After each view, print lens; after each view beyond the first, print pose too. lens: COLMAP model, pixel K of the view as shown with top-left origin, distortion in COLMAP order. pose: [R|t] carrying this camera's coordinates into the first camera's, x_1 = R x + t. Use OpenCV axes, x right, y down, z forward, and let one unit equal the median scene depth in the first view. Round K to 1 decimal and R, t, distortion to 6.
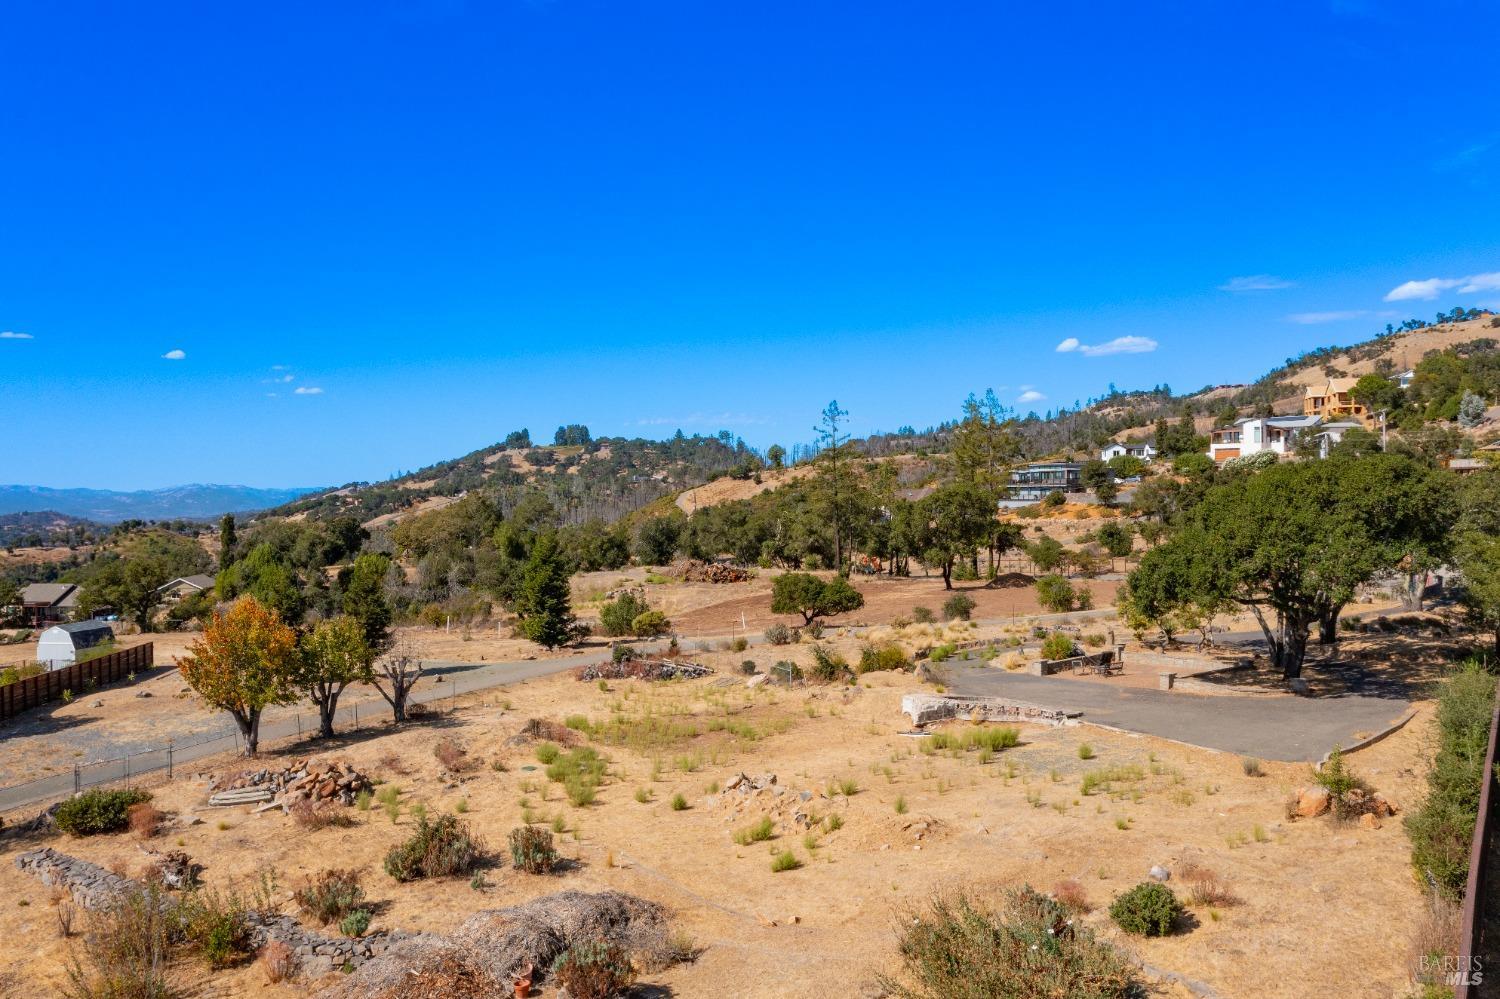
lens RADIAL K [[1200.9, 0, 754.3], [0, 1200.9, 505.3], [0, 0, 1]] dist [0.003726, 0.008041]
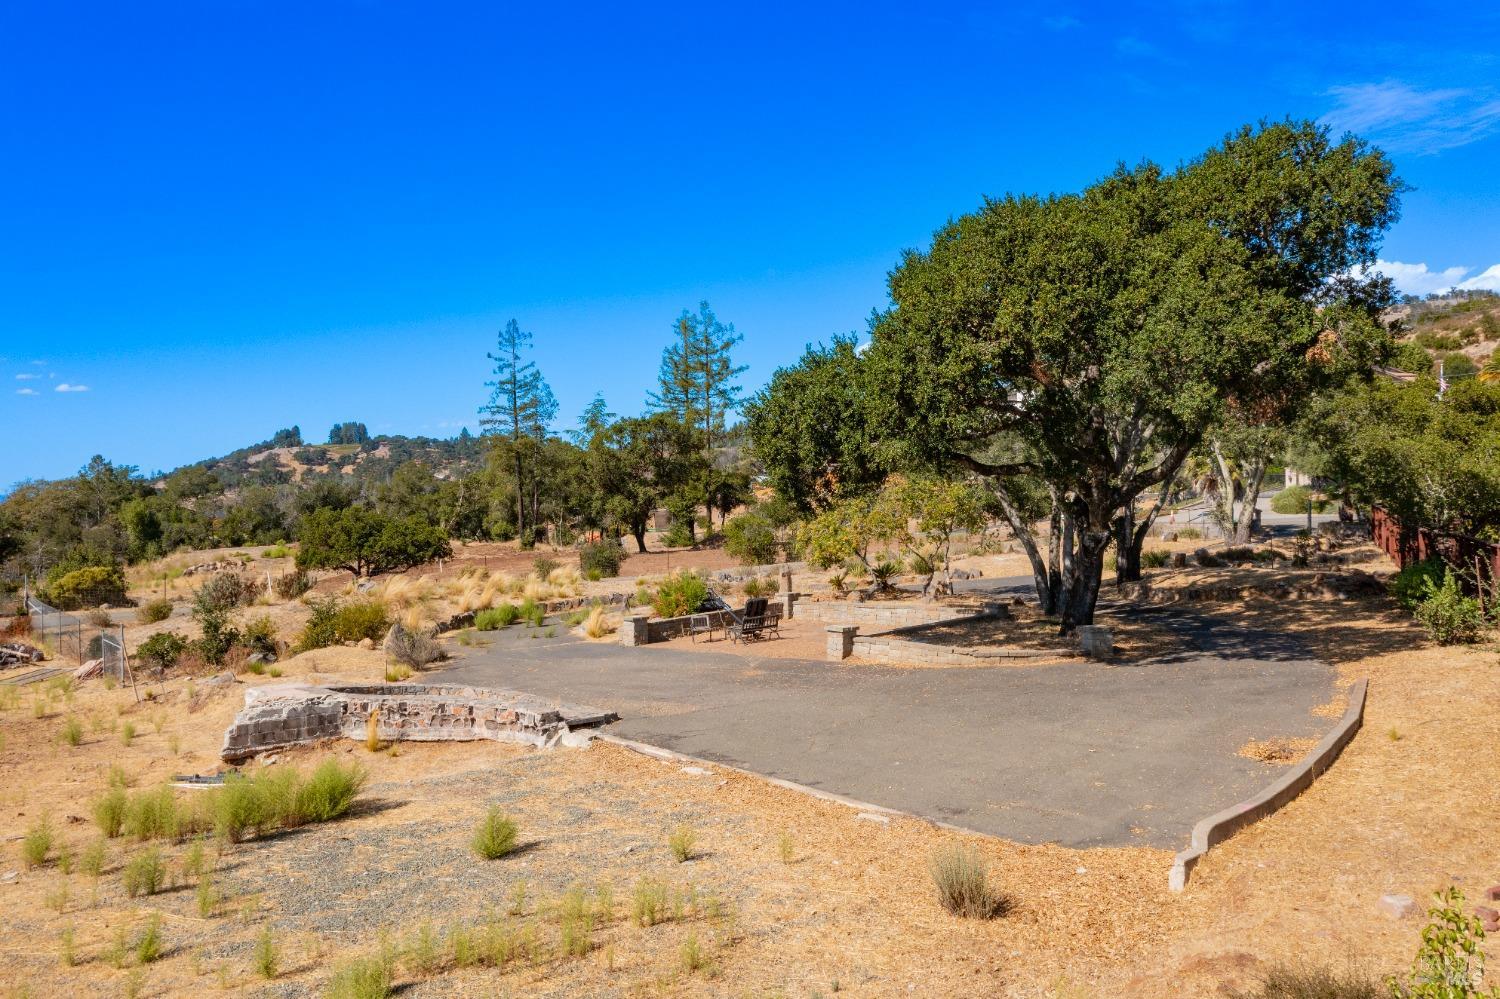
lens RADIAL K [[1200.9, 0, 746.5], [0, 1200.9, 497.6], [0, 0, 1]] dist [0.003726, 0.008041]
pose [[0.987153, -0.005618, 0.159677, 0.208856], [0.007077, 0.999938, -0.008574, 0.083306], [-0.159619, 0.009594, 0.987132, 0.476501]]
